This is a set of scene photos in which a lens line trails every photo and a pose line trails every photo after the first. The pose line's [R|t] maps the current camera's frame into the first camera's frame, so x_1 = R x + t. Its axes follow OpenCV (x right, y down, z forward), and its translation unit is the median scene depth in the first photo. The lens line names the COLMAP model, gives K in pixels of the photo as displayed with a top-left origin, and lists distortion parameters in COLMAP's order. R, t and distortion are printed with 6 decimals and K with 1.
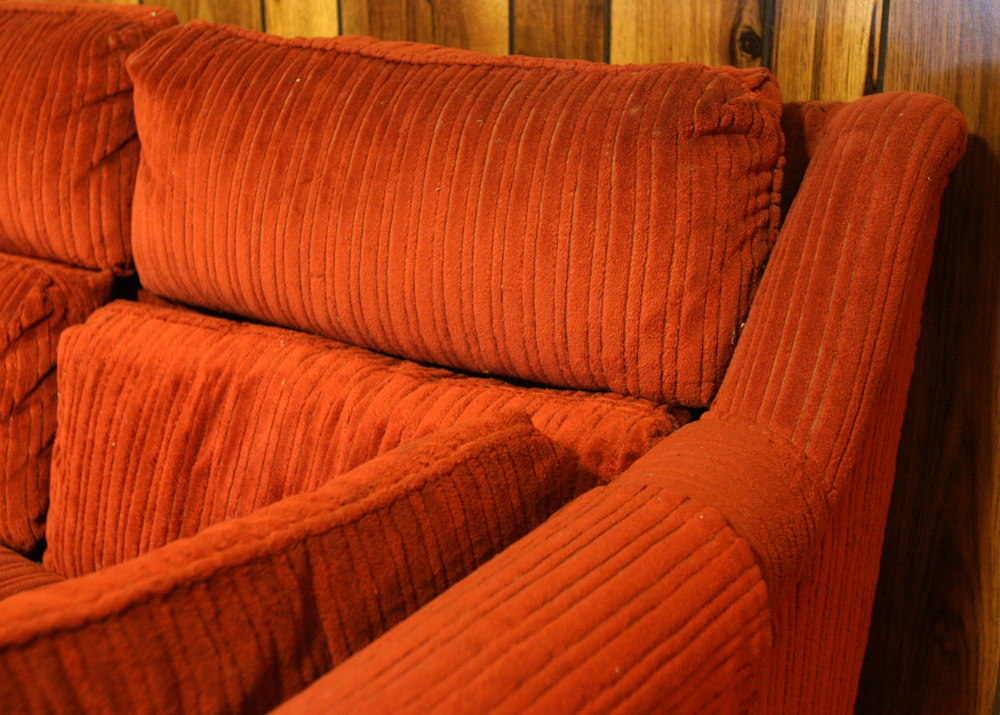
lens RADIAL K [[1431.8, 0, 500.0], [0, 1431.8, 357.5], [0, 0, 1]] dist [-0.038236, 0.064474]
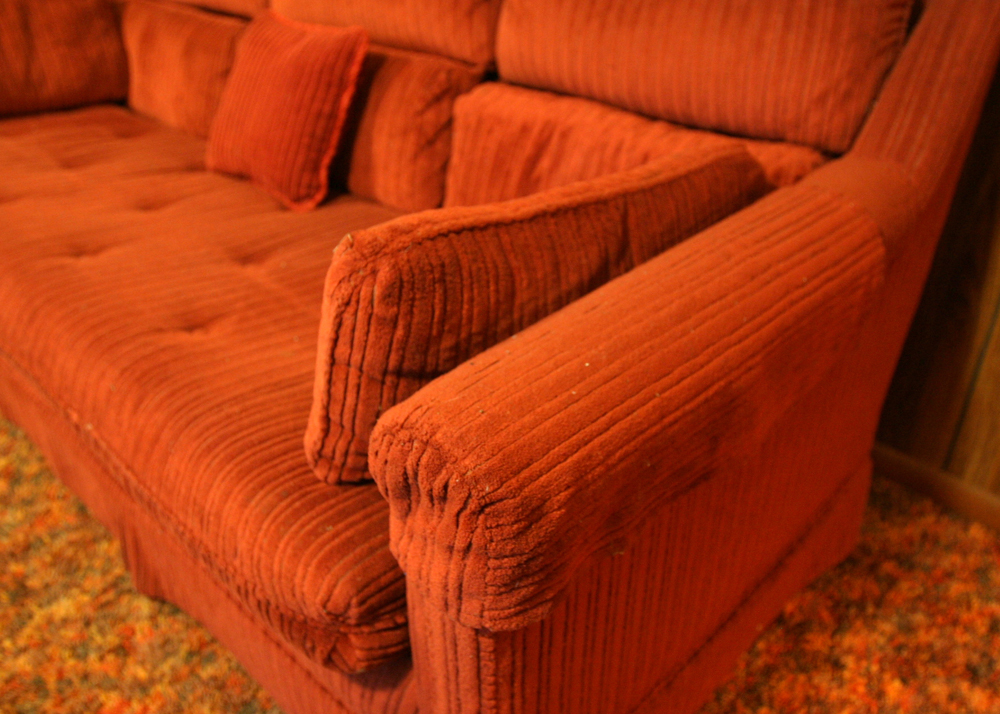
lens RADIAL K [[803.2, 0, 500.0], [0, 803.2, 357.0], [0, 0, 1]] dist [-0.094805, 0.057601]
pose [[0.985927, 0.086014, -0.143352, -0.104574], [-0.054659, 0.976212, 0.209816, 0.099984], [0.157989, -0.199028, 0.967175, -0.000219]]
